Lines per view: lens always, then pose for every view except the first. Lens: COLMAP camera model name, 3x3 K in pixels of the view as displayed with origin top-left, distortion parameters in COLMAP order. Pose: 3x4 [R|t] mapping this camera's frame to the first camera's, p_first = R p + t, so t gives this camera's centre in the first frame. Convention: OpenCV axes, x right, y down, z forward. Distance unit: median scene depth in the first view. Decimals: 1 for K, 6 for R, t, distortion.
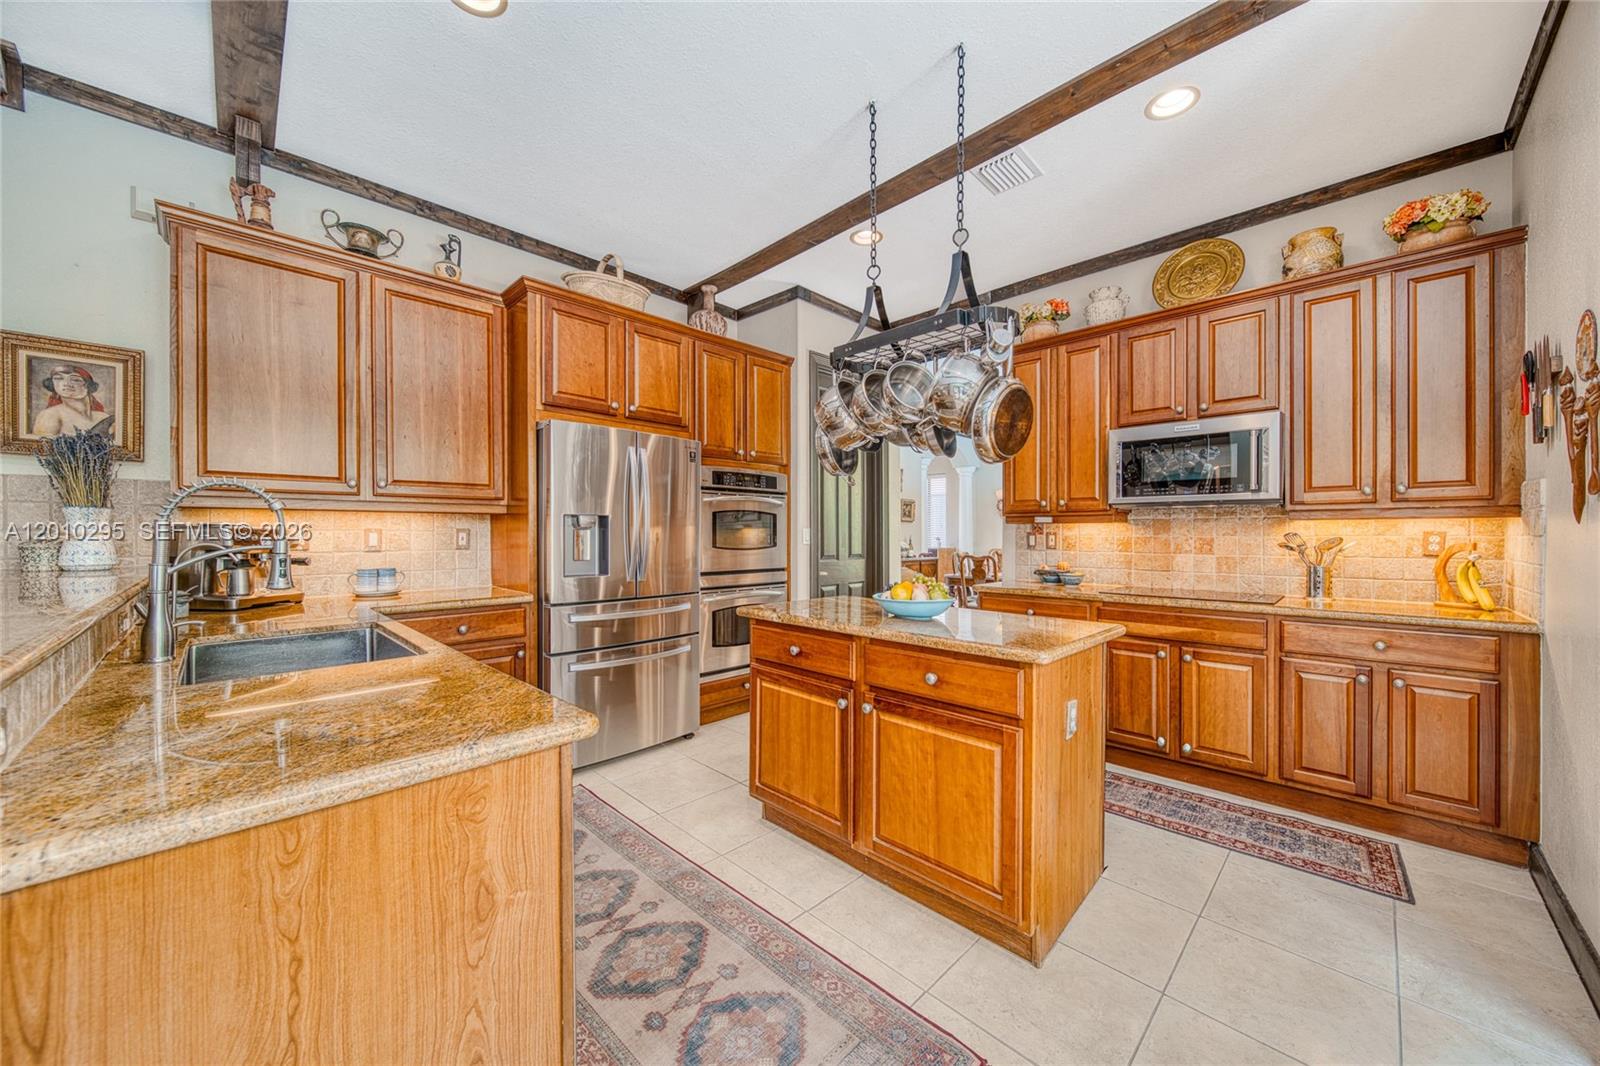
lens RADIAL K [[570.8, 0, 785.2], [0, 570.8, 540.0], [0, 0, 1]] dist [0.000204, -0.001298]
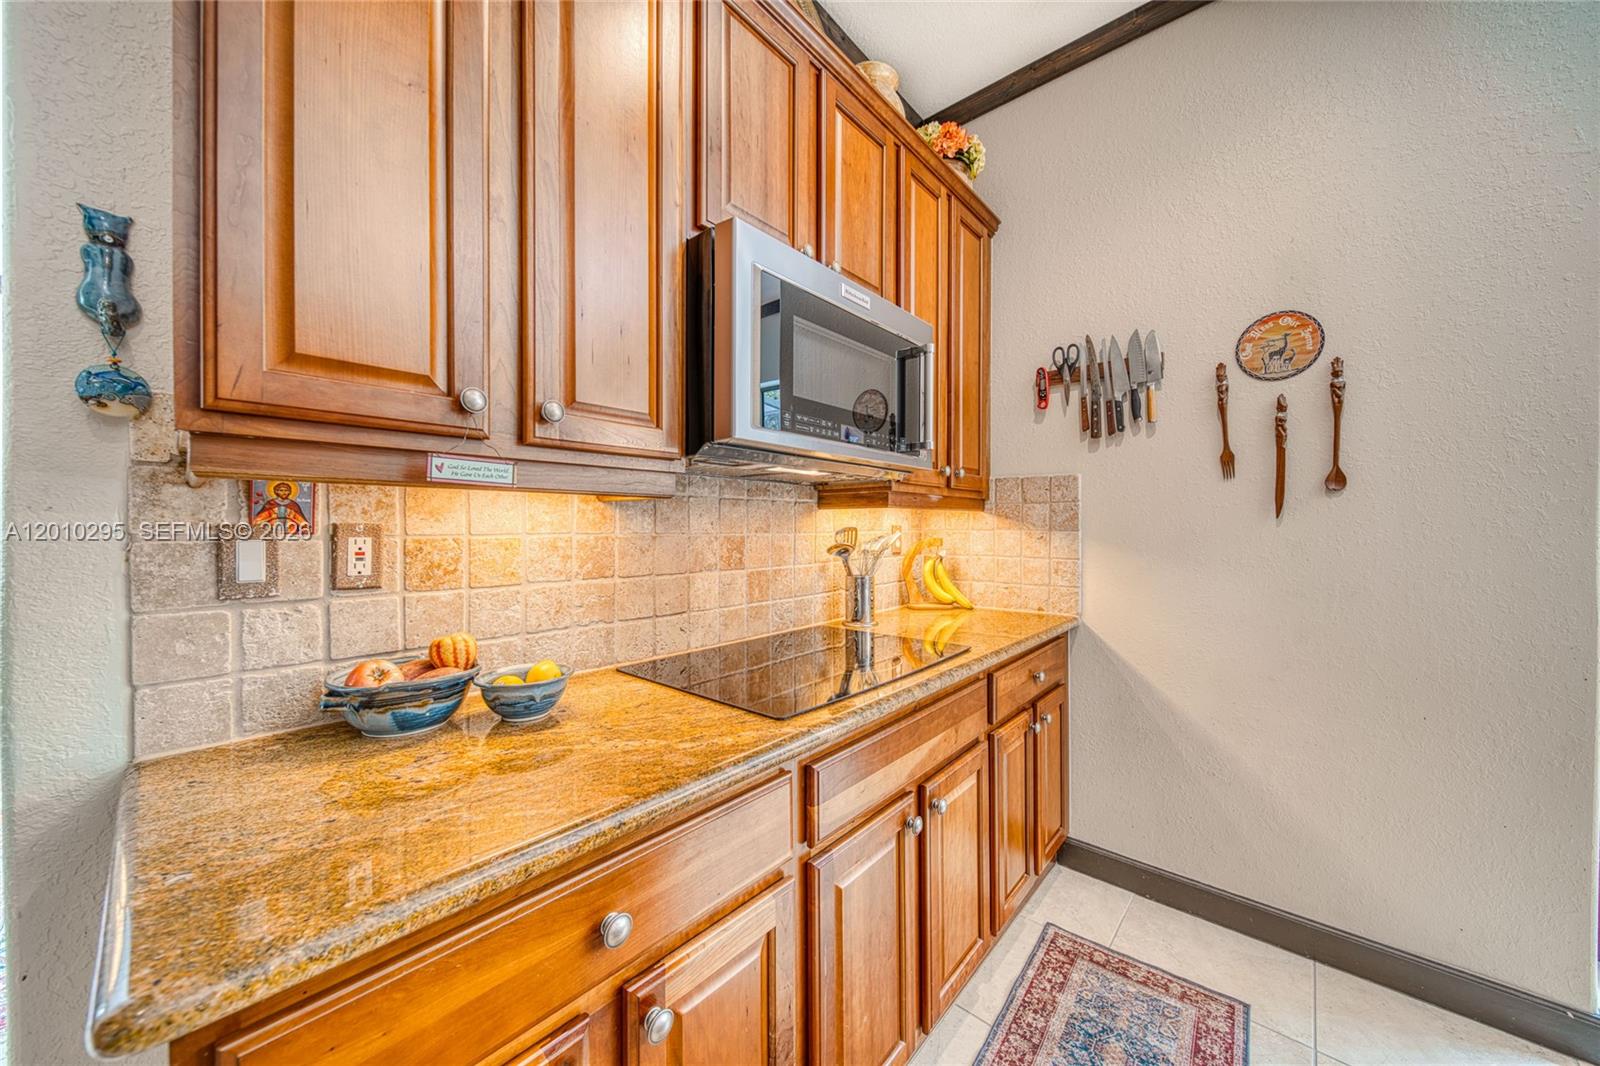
lens RADIAL K [[570.8, 0, 813.4], [0, 570.8, 532.1], [0, 0, 1]] dist [0.000204, -0.001298]
pose [[-0.087506, -0.006867, 0.996140, 0.225187], [0.015525, 0.999845, 0.008256, -0.010683], [-0.996043, 0.016188, -0.087386, 0.950584]]
